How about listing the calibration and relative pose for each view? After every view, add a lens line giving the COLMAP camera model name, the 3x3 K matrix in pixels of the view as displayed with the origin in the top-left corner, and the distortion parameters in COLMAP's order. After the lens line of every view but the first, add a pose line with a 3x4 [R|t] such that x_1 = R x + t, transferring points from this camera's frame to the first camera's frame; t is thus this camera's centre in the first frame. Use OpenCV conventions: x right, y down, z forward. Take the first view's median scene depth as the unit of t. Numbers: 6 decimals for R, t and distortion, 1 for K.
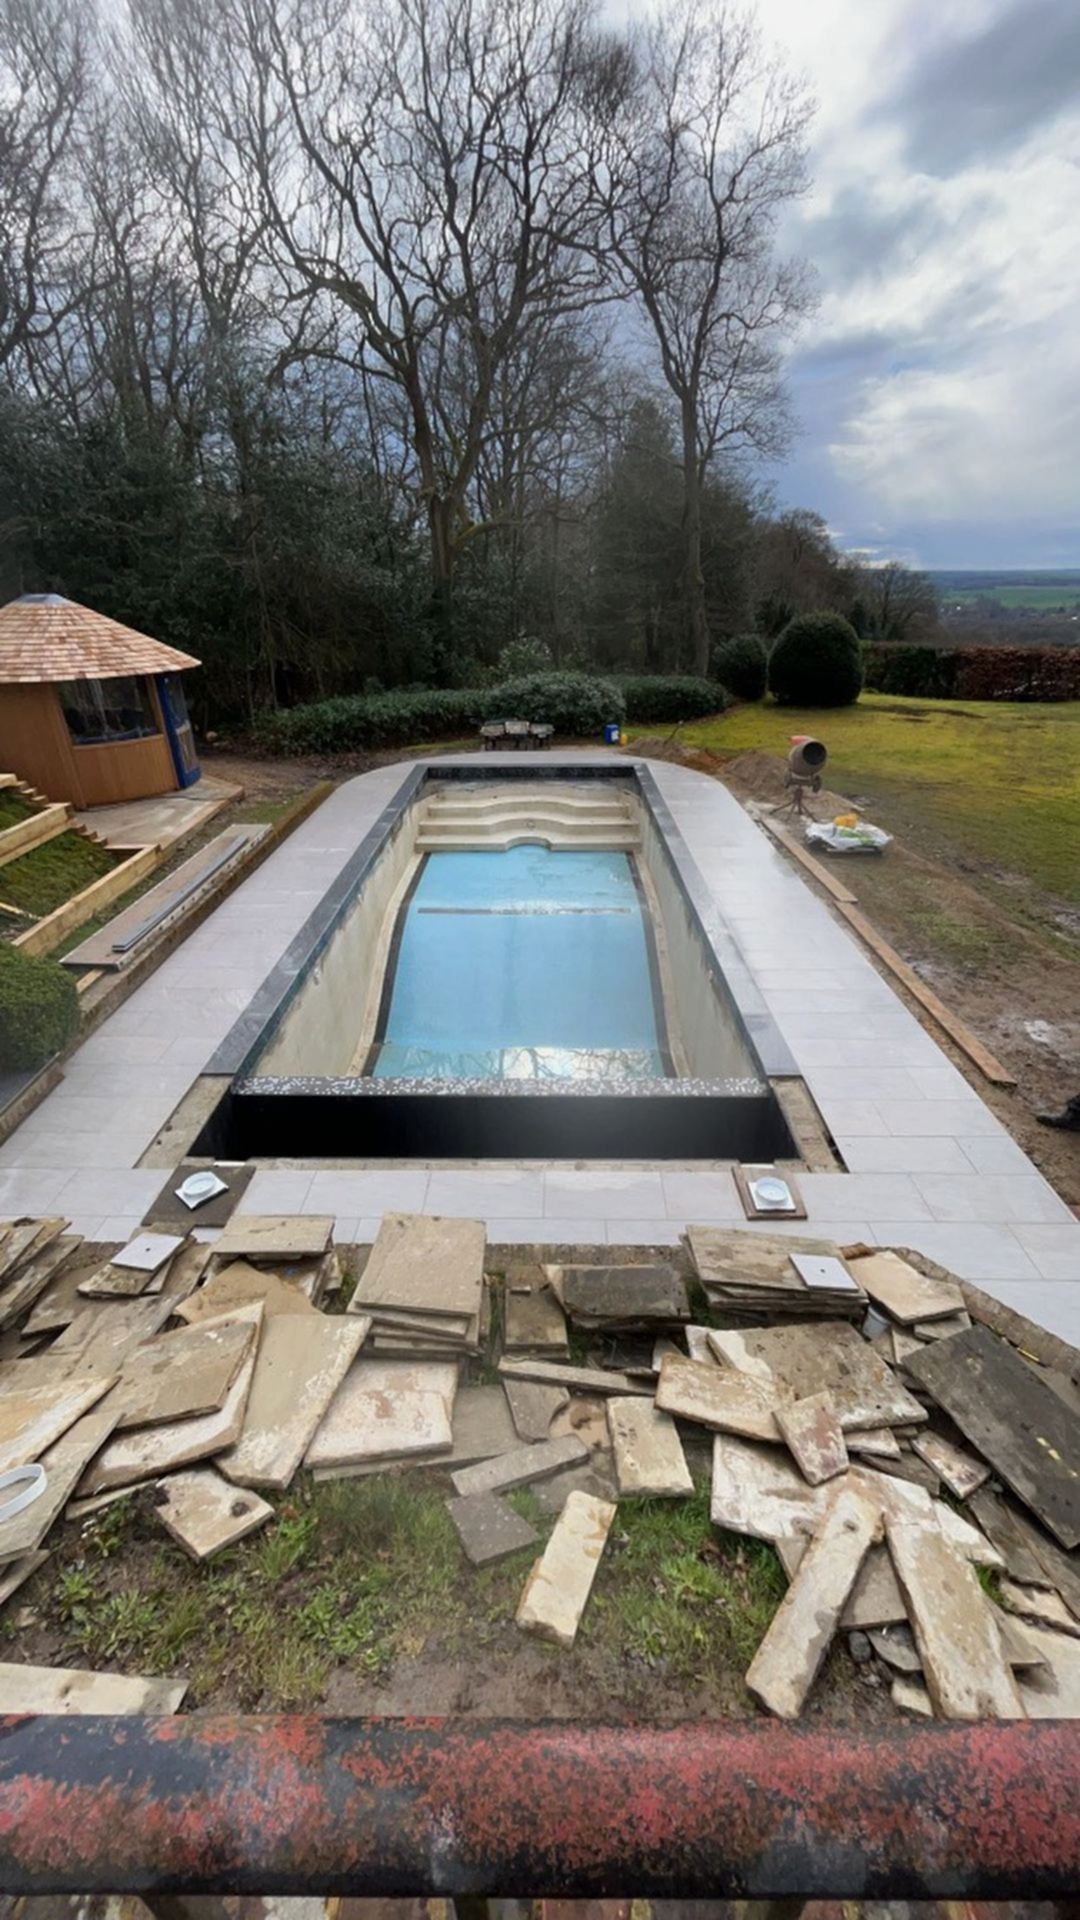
lens RADIAL K [[763.1, 0, 540.2], [0, 763.1, 954.7], [0, 0, 1]] dist [-0.007549, -0.000042]
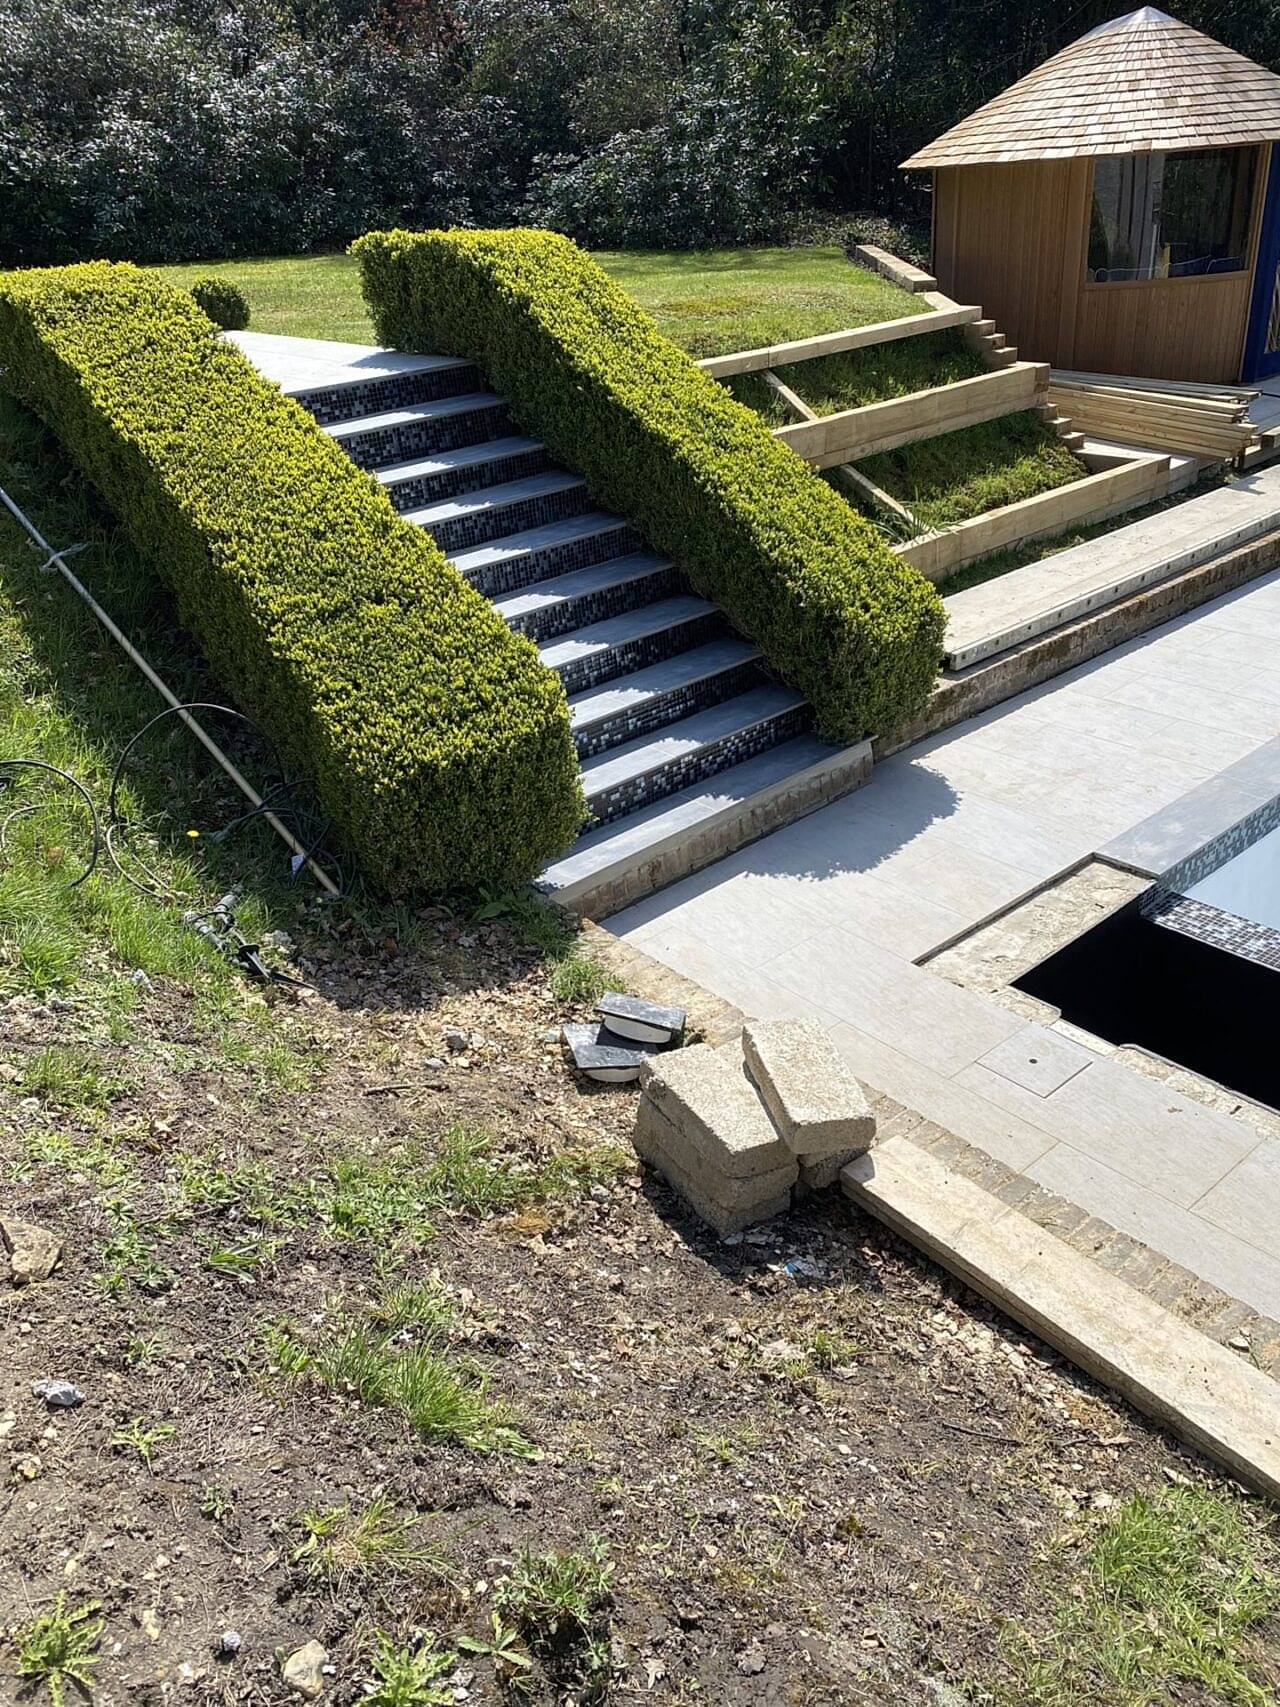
lens RADIAL K [[1279.5, 0, 586.9], [0, 1279.5, 853.3], [0, 0, 1]] dist [0.015889, 0.004022]
pose [[0.633972, 0.321476, -0.703372, -0.041948], [-0.273607, 0.943920, 0.184808, 0.052733], [0.723339, 0.075284, 0.686377, 0.113088]]
